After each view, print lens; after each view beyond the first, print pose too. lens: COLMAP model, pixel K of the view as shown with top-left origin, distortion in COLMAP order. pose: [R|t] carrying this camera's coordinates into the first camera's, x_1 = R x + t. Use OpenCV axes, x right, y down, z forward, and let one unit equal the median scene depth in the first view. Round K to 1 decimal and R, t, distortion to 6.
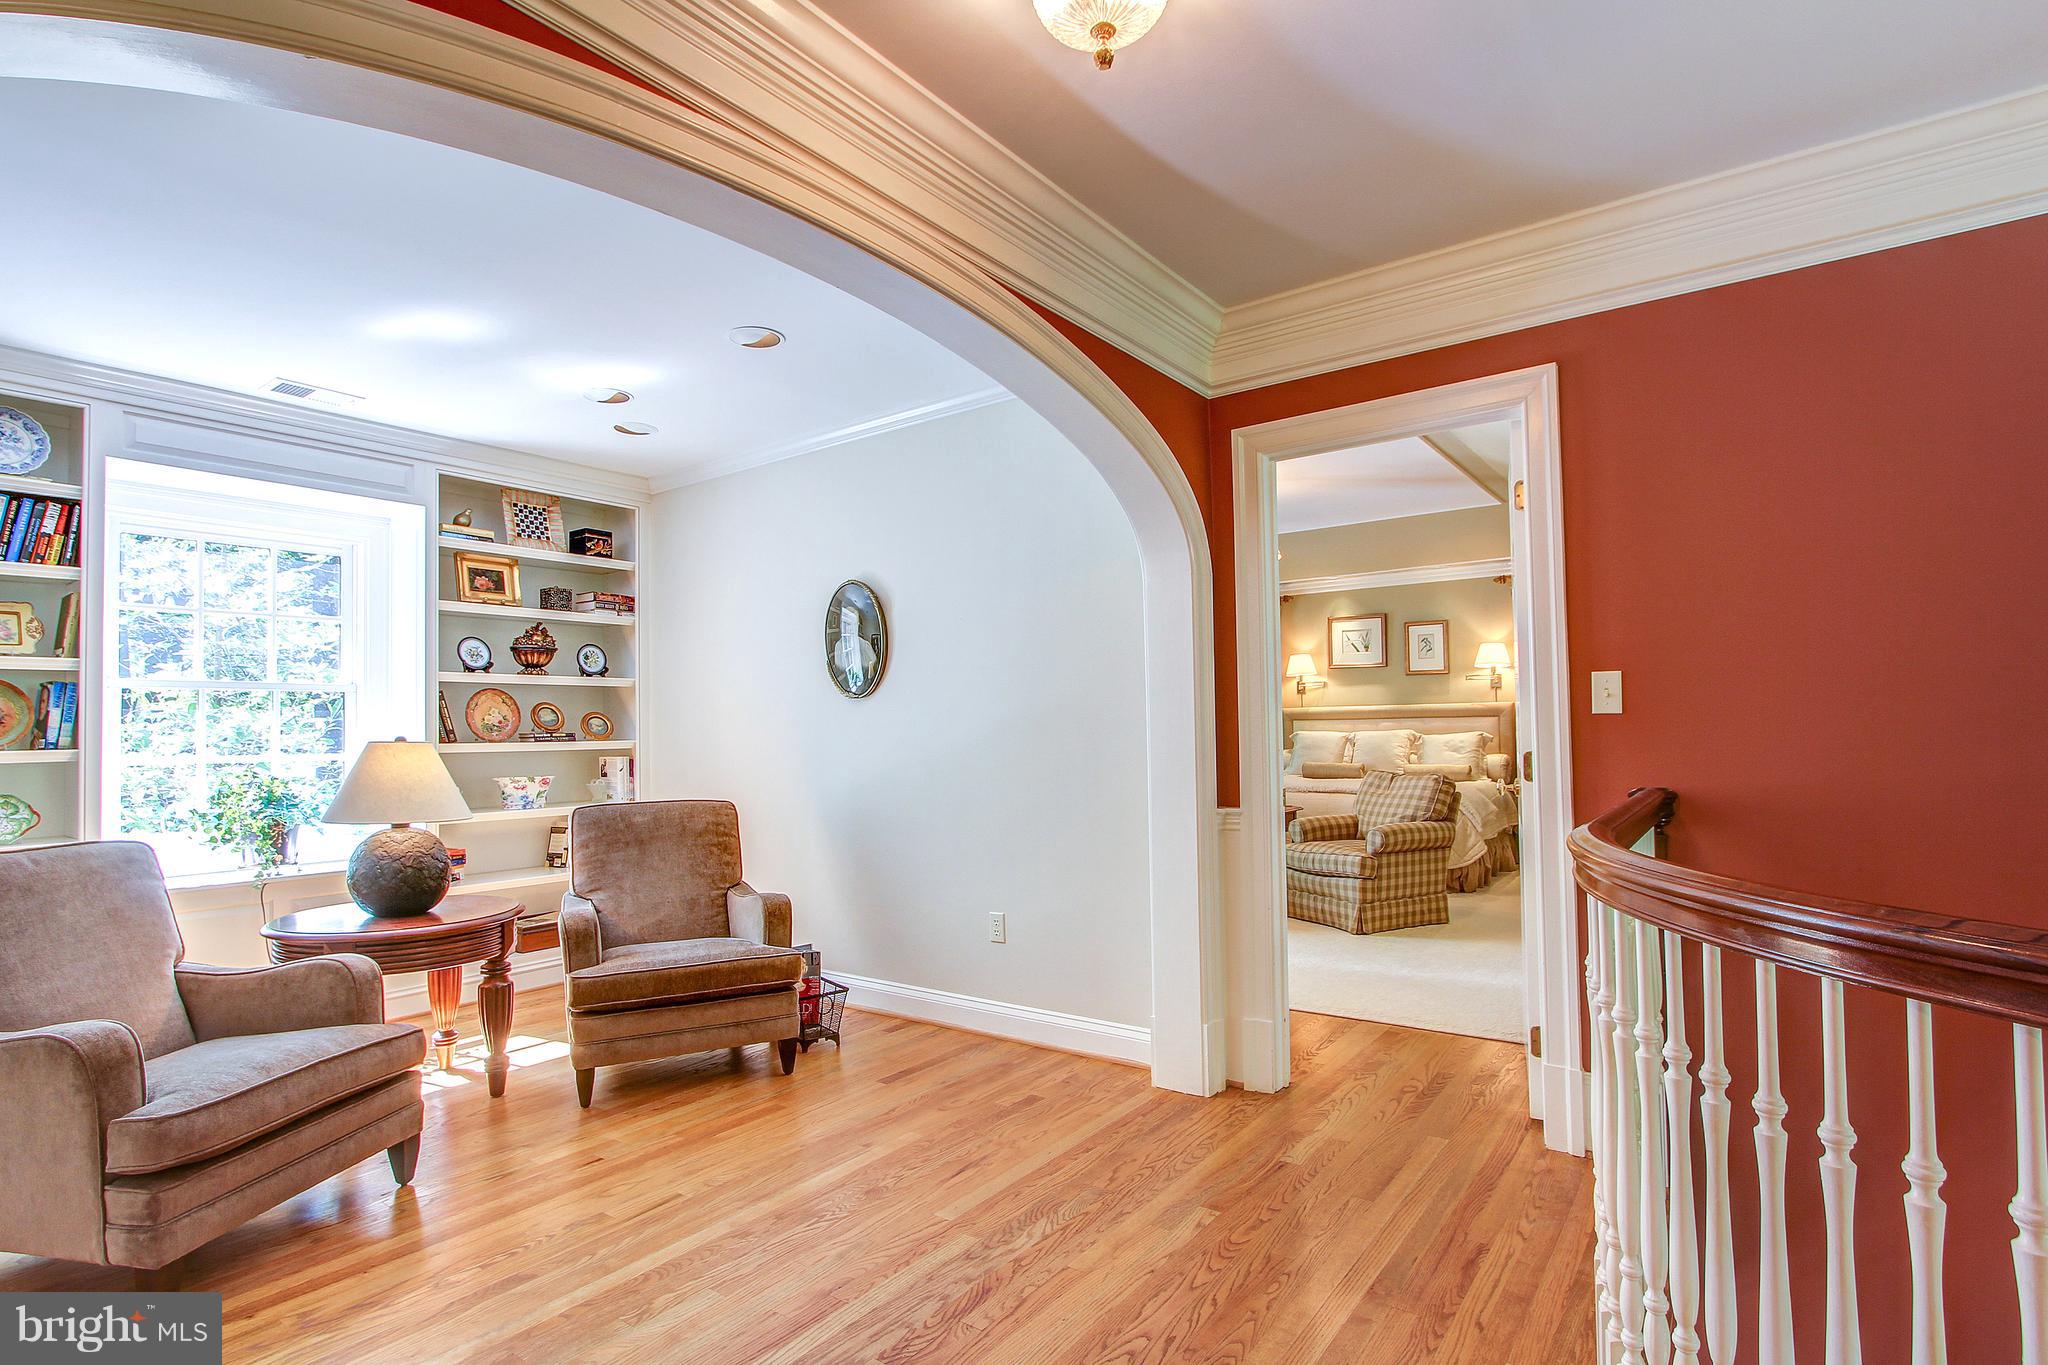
lens RADIAL K [[1029.3, 0, 1021.7], [0, 1029.3, 682.1], [0, 0, 1]] dist [-0.007818, -0.000563]
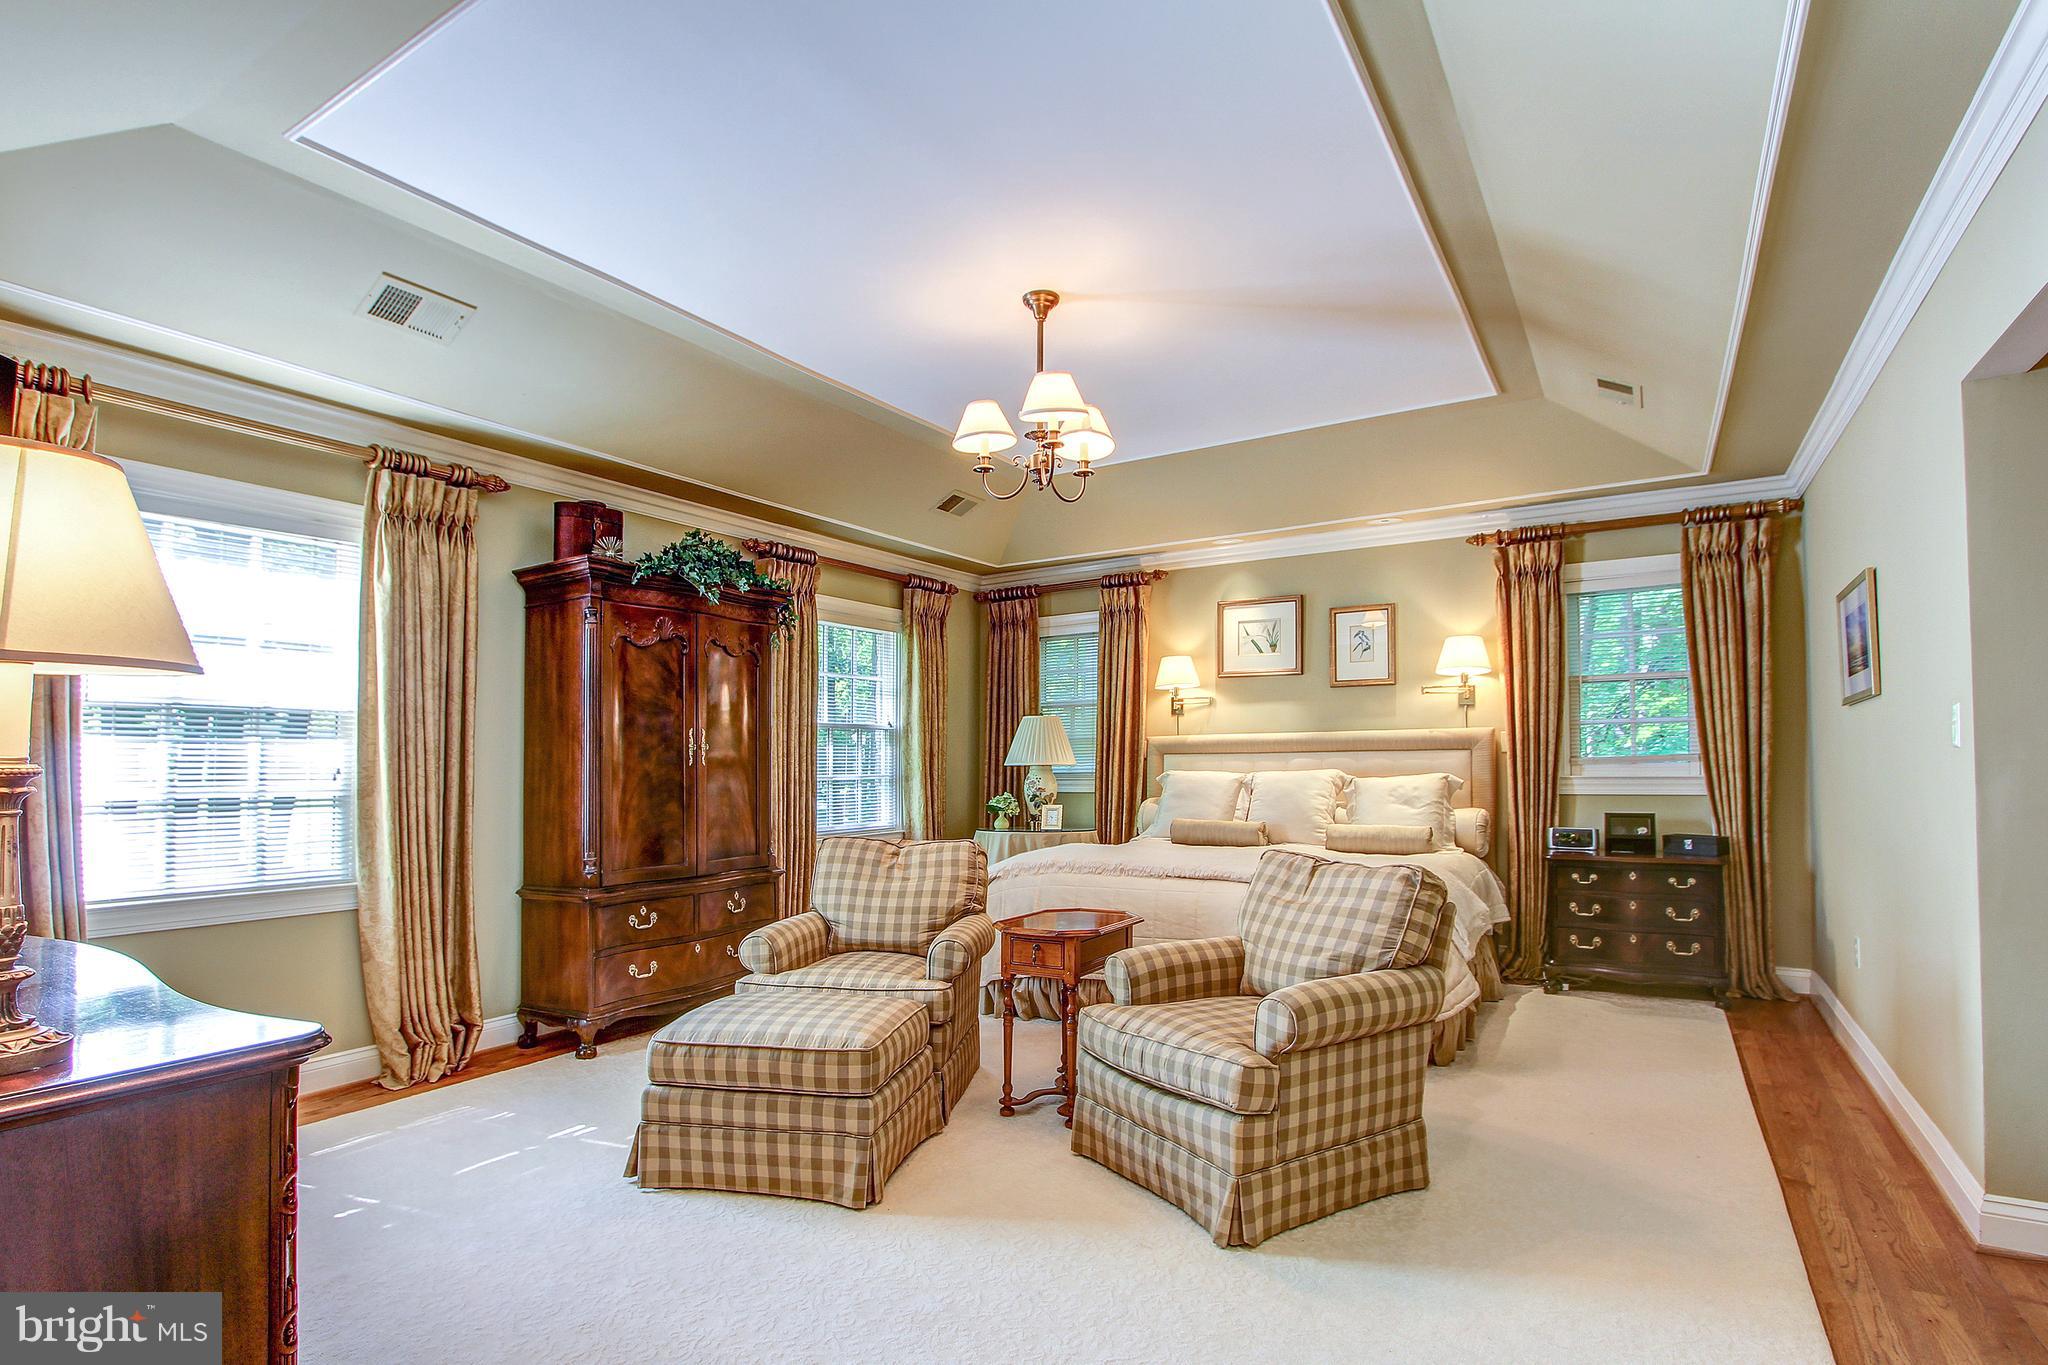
lens RADIAL K [[1029.3, 0, 1006.0], [0, 1029.3, 755.3], [0, 0, 1]] dist [-0.007818, -0.000563]
pose [[0.997895, 0.006508, 0.064522, 0.190648], [-0.008784, 0.999347, 0.035049, 0.024478], [-0.064252, -0.035542, 0.997301, 0.546935]]
